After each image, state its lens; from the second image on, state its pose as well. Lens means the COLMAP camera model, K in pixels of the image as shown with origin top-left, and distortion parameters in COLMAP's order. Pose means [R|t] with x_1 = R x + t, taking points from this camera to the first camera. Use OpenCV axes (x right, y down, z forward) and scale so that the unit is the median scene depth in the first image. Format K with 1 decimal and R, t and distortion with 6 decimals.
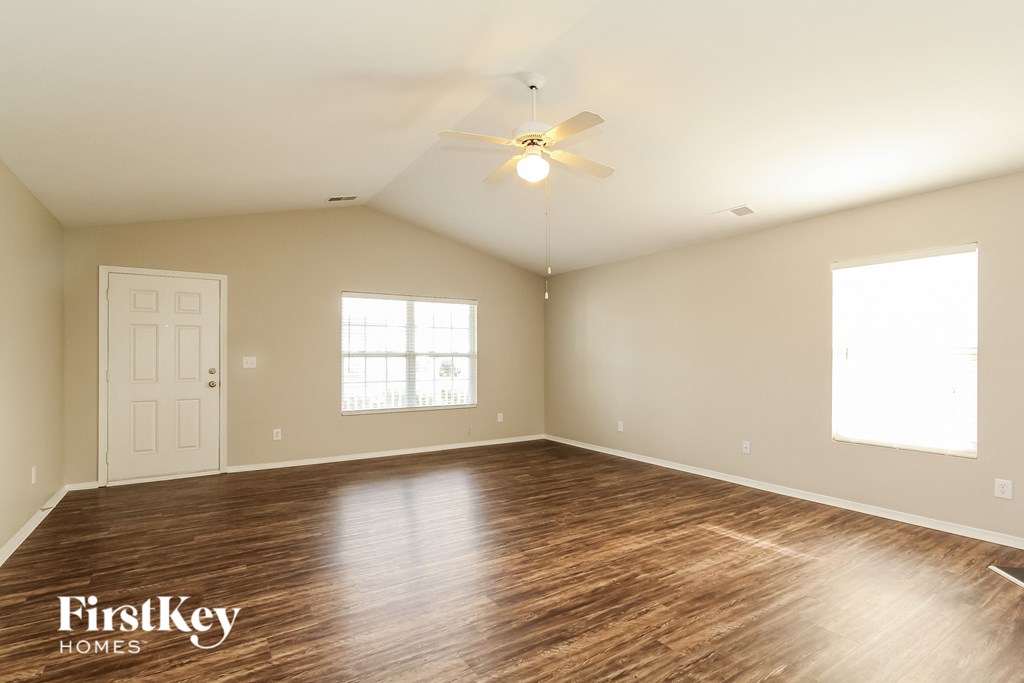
lens RADIAL K [[512.0, 0, 514.2], [0, 512.0, 355.3], [0, 0, 1]] dist [0.002981, 0.002135]
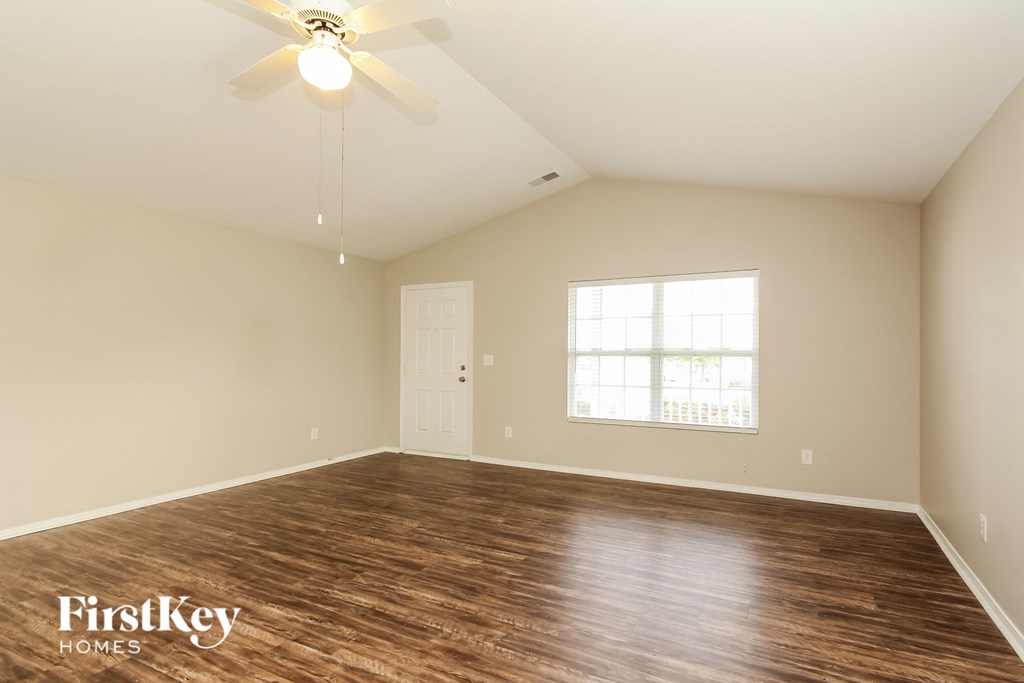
lens RADIAL K [[512.0, 0, 514.2], [0, 512.0, 355.3], [0, 0, 1]] dist [0.002981, 0.002135]
pose [[0.489488, 0.002656, -0.872006, 0.441934], [-0.000943, 0.999996, 0.002516, 0.000639], [0.872009, -0.000409, 0.489489, 0.540403]]
